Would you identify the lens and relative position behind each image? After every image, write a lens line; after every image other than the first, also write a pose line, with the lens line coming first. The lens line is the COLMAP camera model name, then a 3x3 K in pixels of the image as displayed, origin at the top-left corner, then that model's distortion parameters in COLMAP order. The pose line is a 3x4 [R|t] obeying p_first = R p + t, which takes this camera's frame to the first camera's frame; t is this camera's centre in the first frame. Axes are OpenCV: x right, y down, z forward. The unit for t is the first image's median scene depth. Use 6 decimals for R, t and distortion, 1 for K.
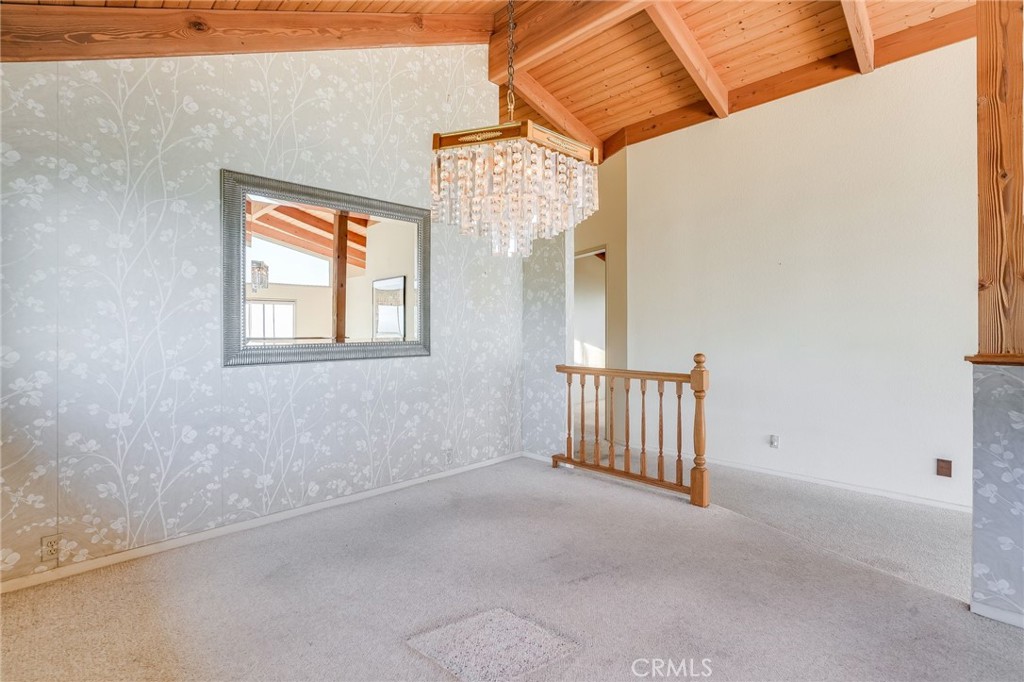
lens RADIAL K [[473.7, 0, 518.3], [0, 473.7, 332.0], [0, 0, 1]] dist [-0.023346, 0.004968]
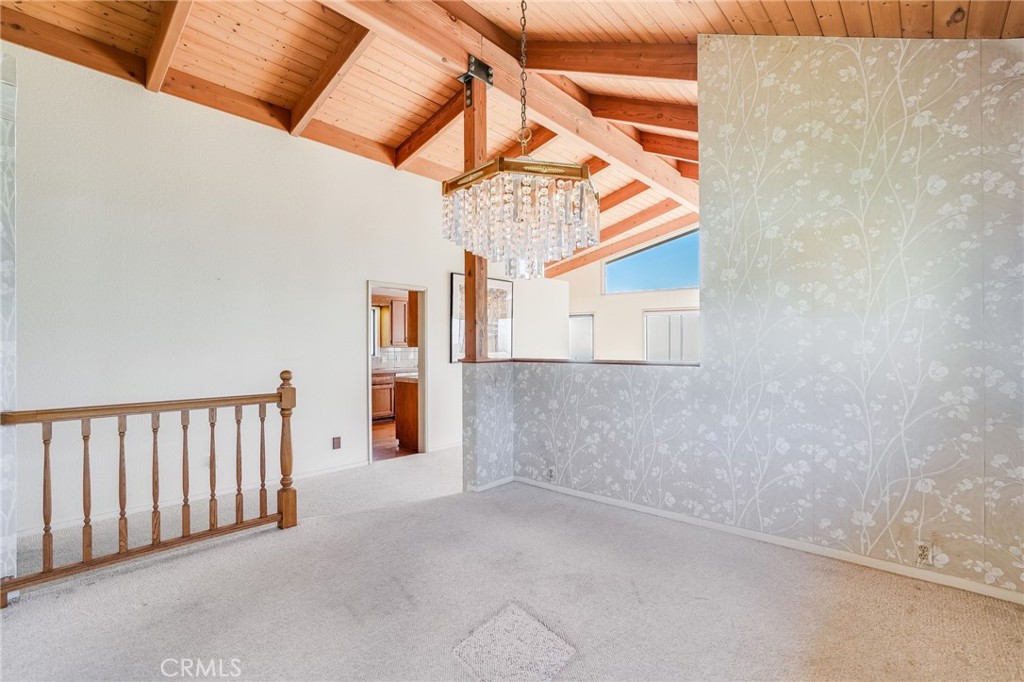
lens RADIAL K [[473.7, 0, 512.5], [0, 473.7, 343.5], [0, 0, 1]] dist [-0.023346, 0.004968]
pose [[-0.065144, 0.005969, 0.997858, -0.587027], [-0.000278, 0.999982, -0.006000, -0.003701], [-0.997876, -0.000668, -0.065141, 0.574018]]
